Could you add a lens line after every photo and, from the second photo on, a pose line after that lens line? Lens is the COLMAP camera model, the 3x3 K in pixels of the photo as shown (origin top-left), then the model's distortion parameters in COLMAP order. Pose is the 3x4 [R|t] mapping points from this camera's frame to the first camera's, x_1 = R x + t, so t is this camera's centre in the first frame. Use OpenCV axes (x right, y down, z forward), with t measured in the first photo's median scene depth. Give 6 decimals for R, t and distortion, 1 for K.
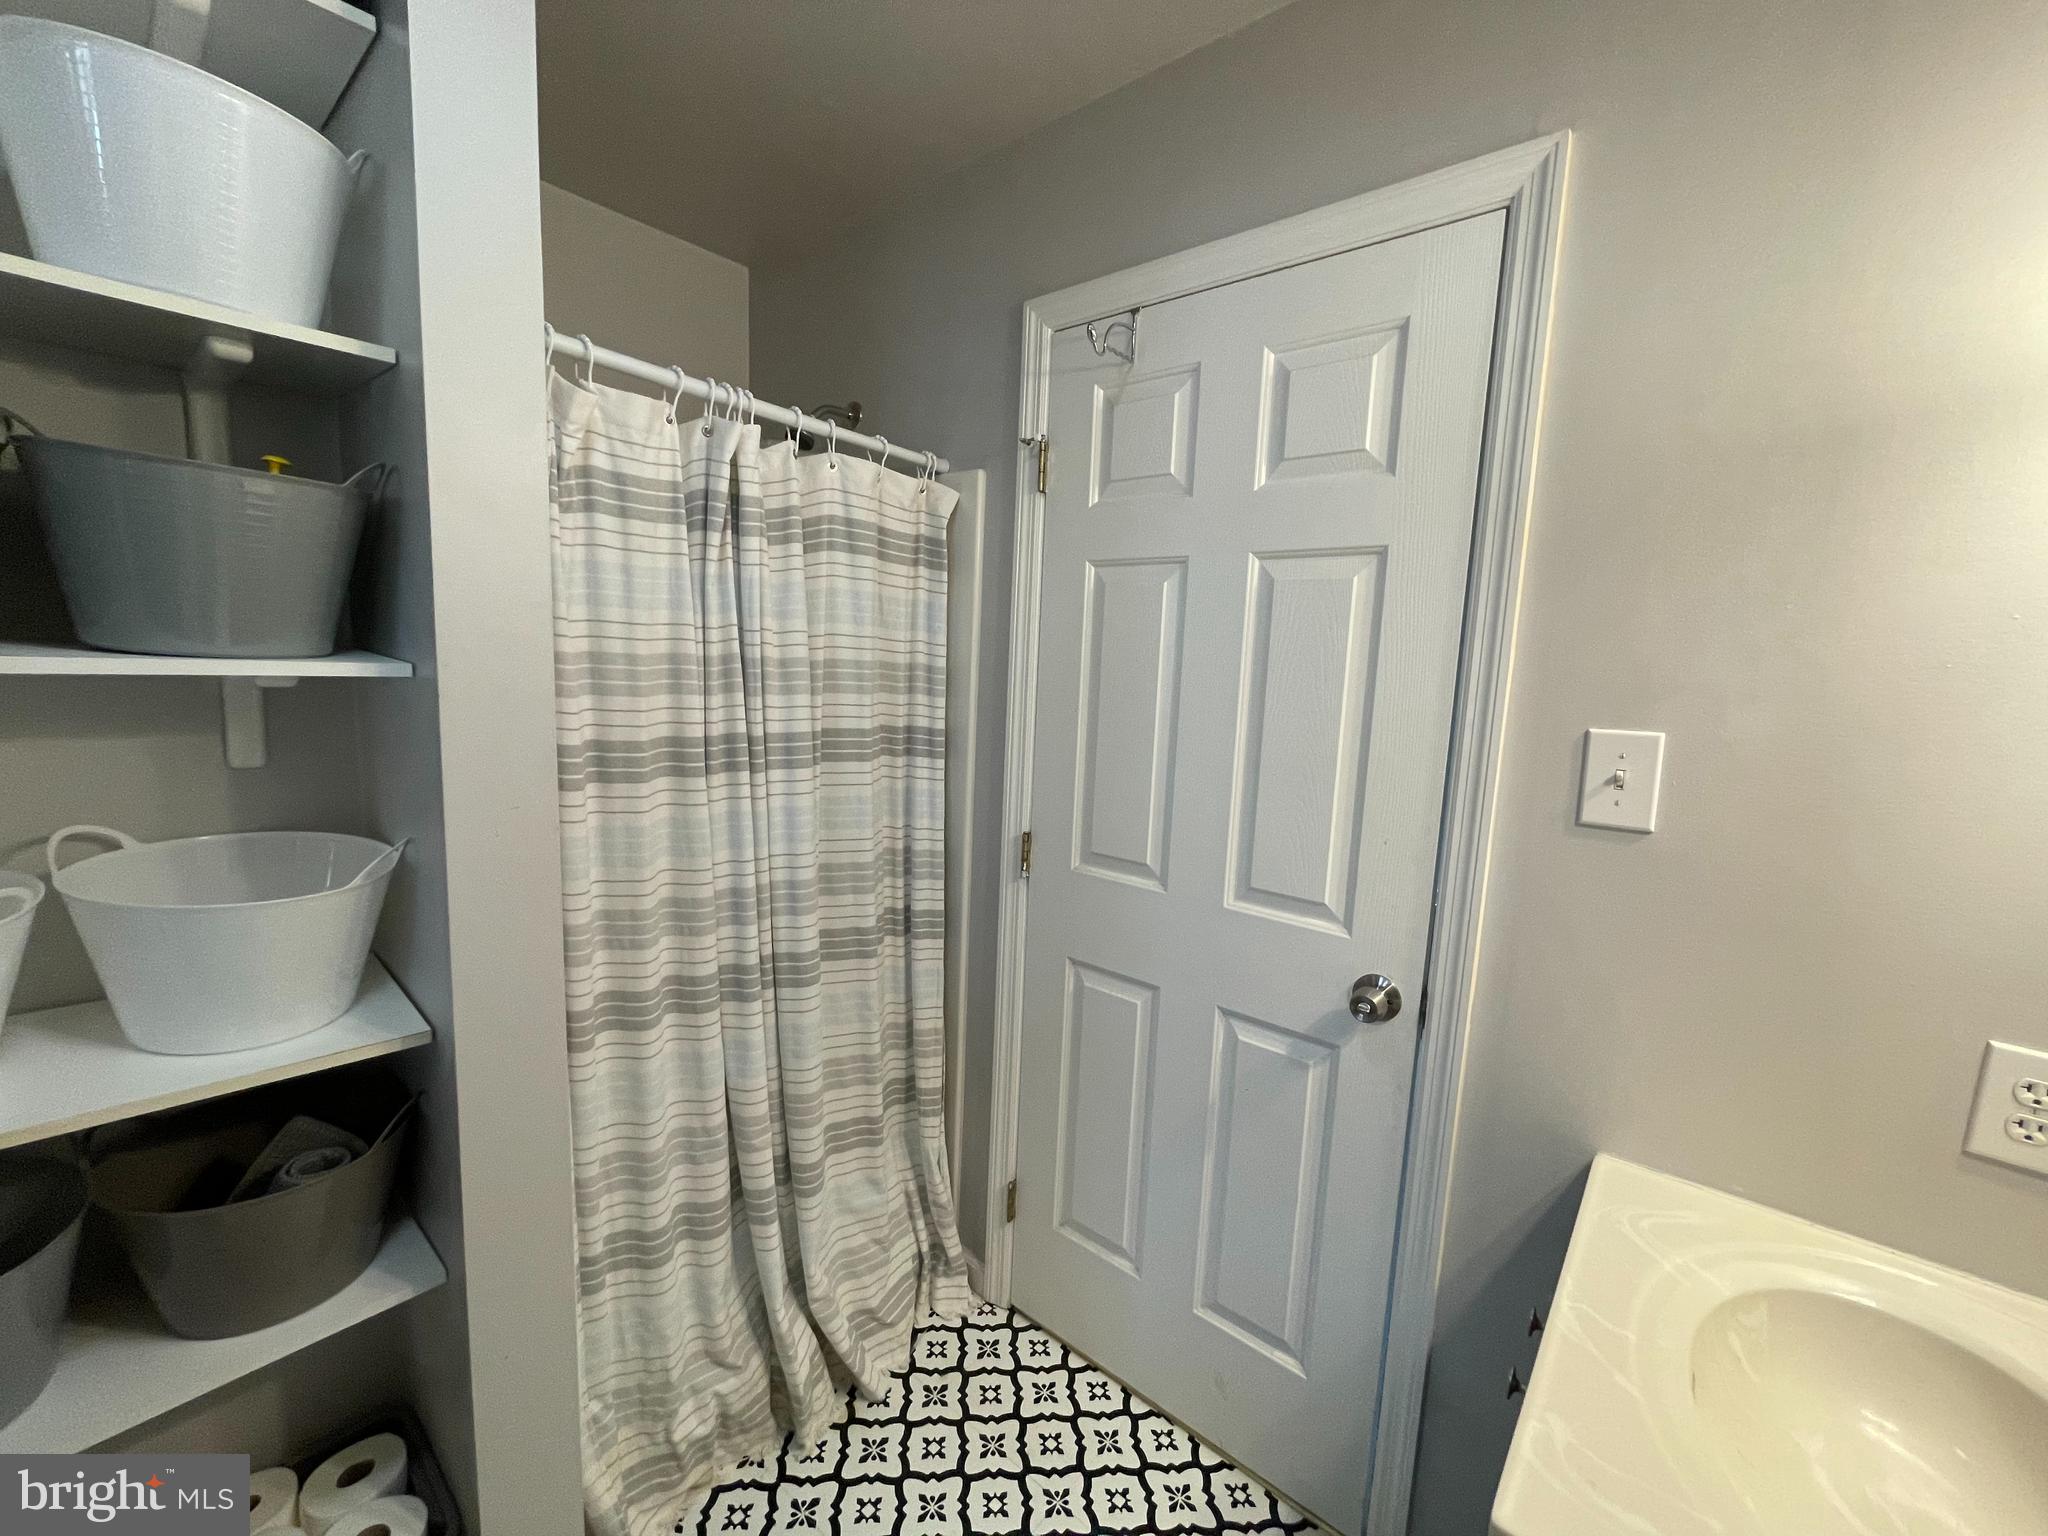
lens RADIAL K [[833.2, 0, 1021.8], [0, 833.2, 771.2], [0, 0, 1]] dist [0.001038, 0.000363]
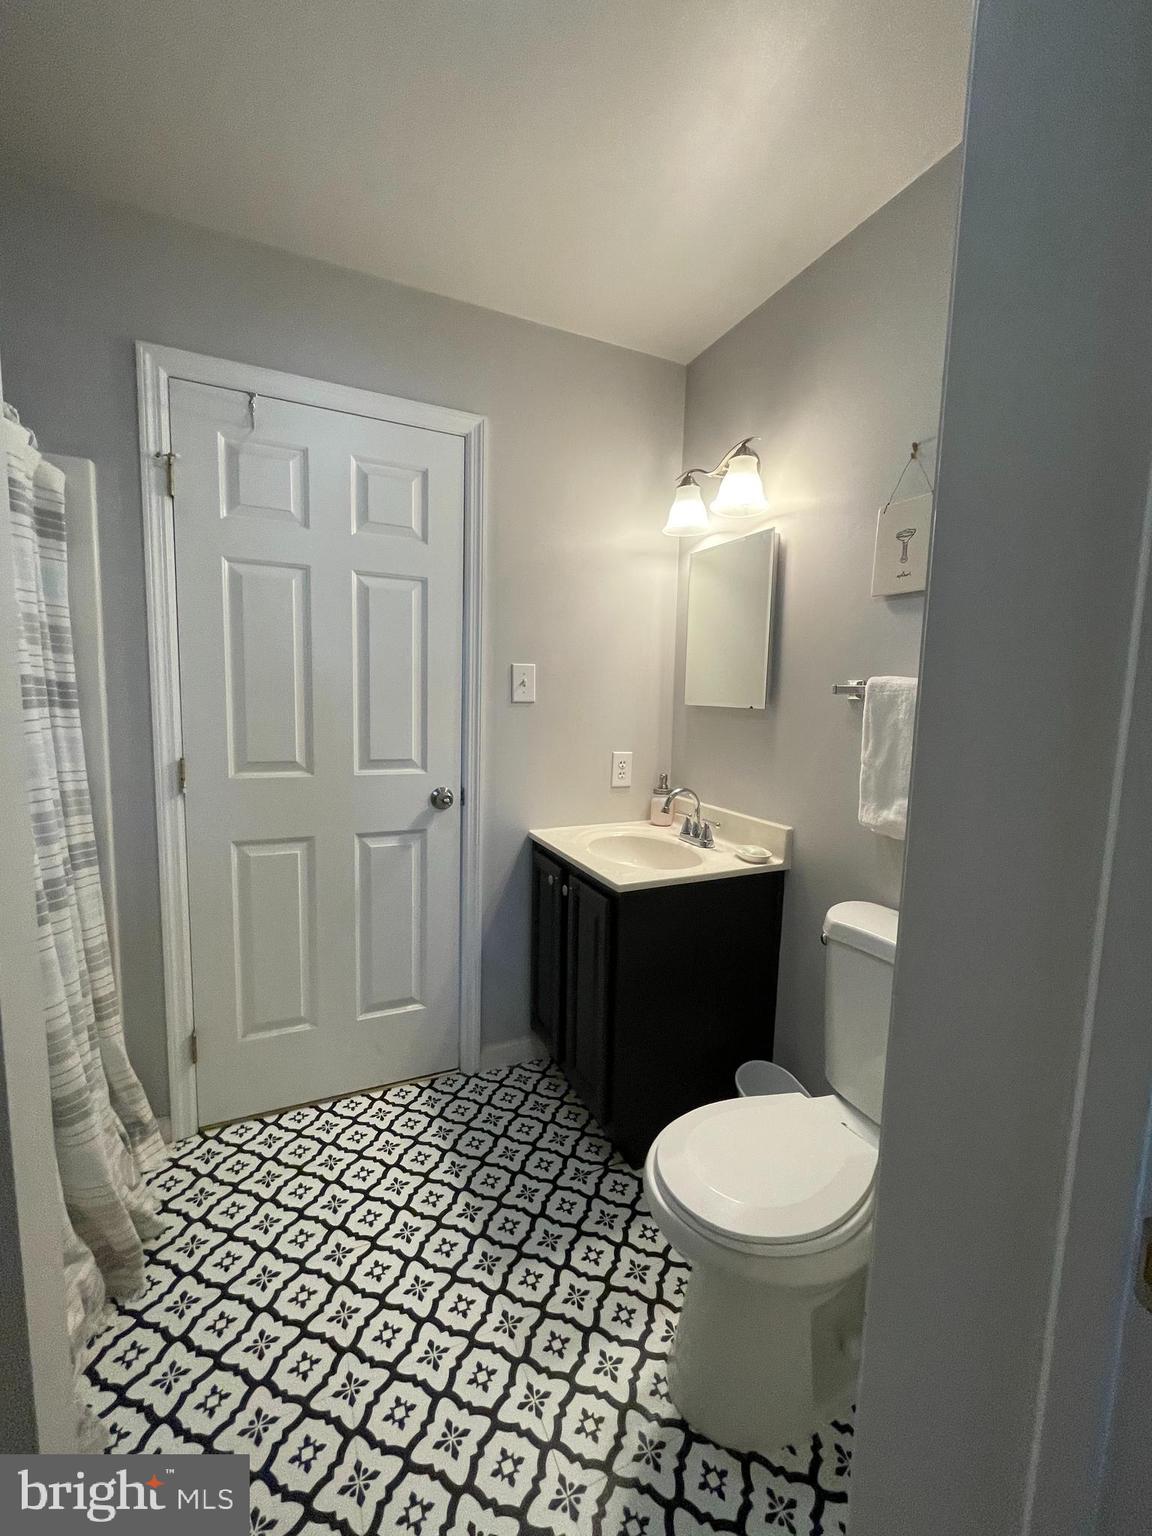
lens RADIAL K [[624.9, 0, 567.1], [0, 624.9, 762.5], [0, 0, 1]] dist [0.001038, 0.000363]
pose [[0.425410, -0.128532, 0.895827, -0.729277], [0.111750, 0.989748, 0.088940, 0.071178], [-0.898075, 0.062273, 0.435413, 0.036473]]
